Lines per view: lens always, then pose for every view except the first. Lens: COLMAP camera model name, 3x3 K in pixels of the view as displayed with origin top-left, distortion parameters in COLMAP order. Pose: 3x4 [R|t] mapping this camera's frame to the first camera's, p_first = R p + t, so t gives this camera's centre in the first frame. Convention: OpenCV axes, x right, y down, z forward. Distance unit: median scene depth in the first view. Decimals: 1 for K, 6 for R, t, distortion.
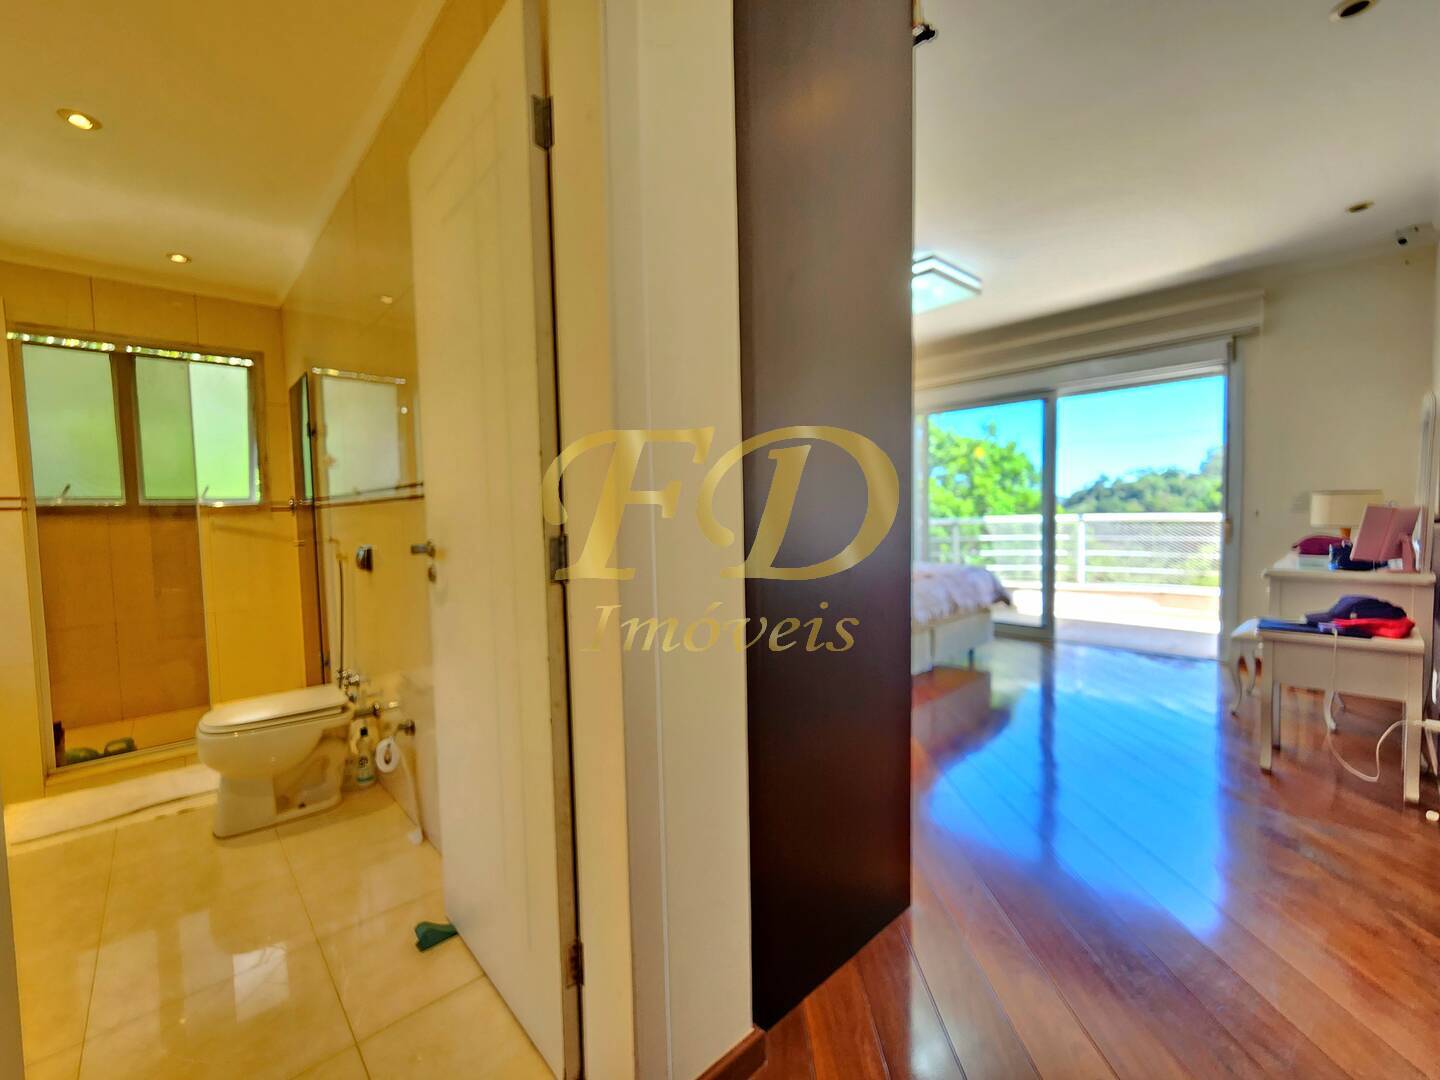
lens RADIAL K [[594.8, 0, 721.7], [0, 594.8, 541.2], [0, 0, 1]] dist [-0.003044, 0.001406]
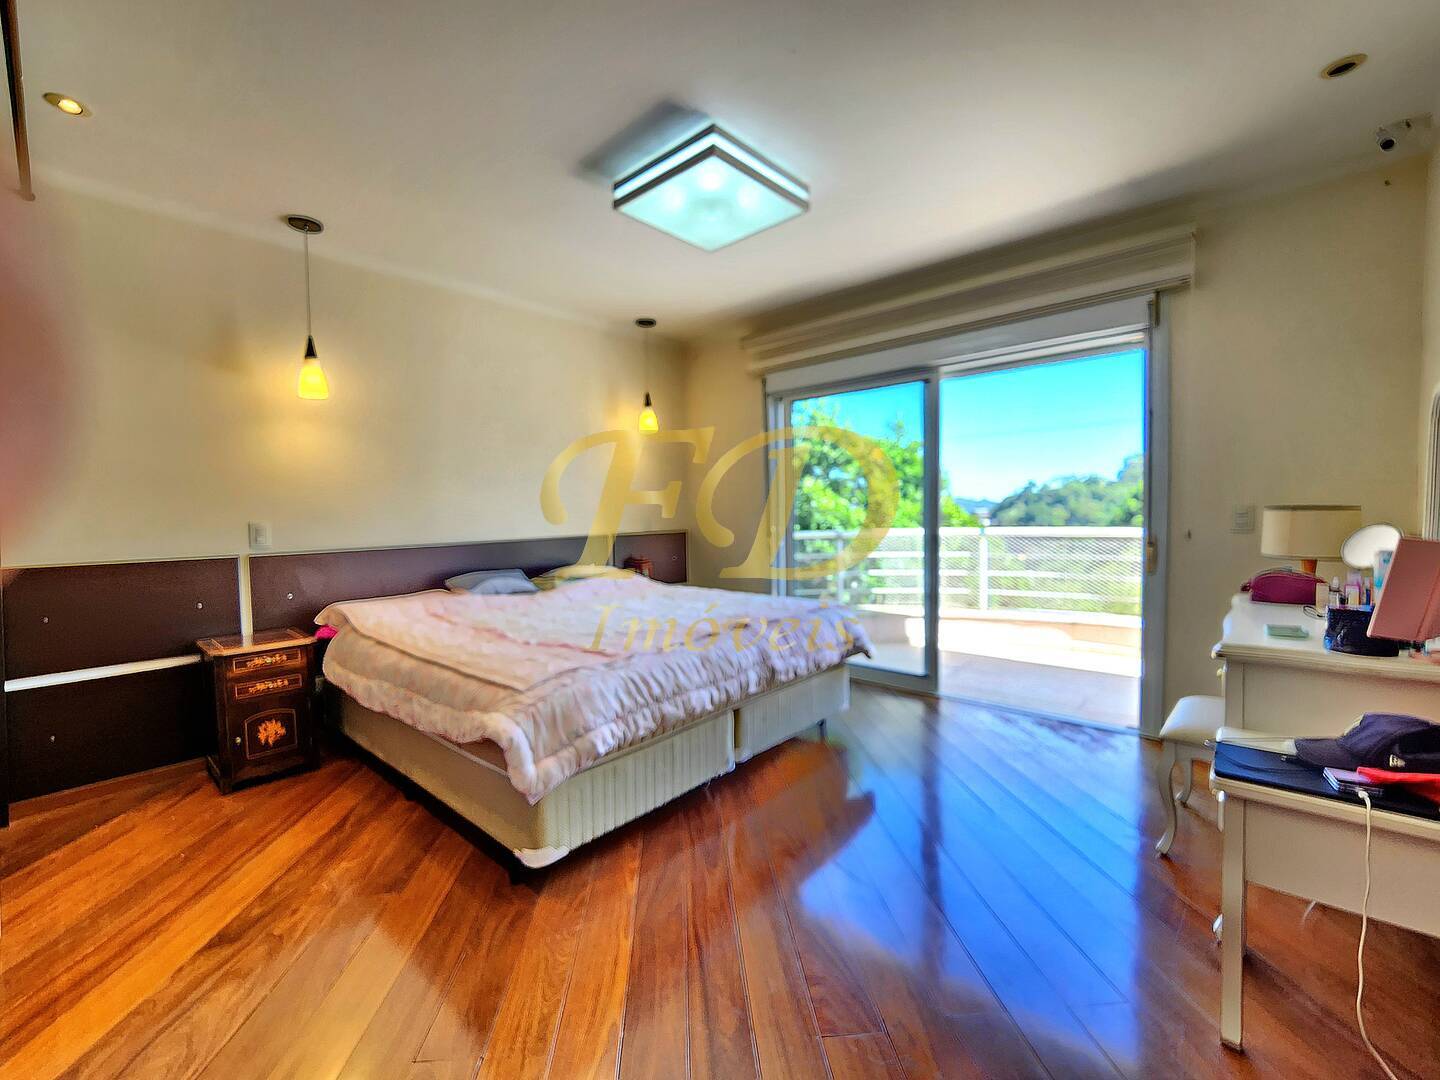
lens RADIAL K [[594.8, 0, 722.1], [0, 594.8, 538.2], [0, 0, 1]] dist [-0.003044, 0.001406]
pose [[0.995948, 0.001888, 0.089910, 0.219155], [-0.001035, 0.999954, -0.009533, -0.028854], [-0.089924, 0.009401, 0.995904, 0.267716]]
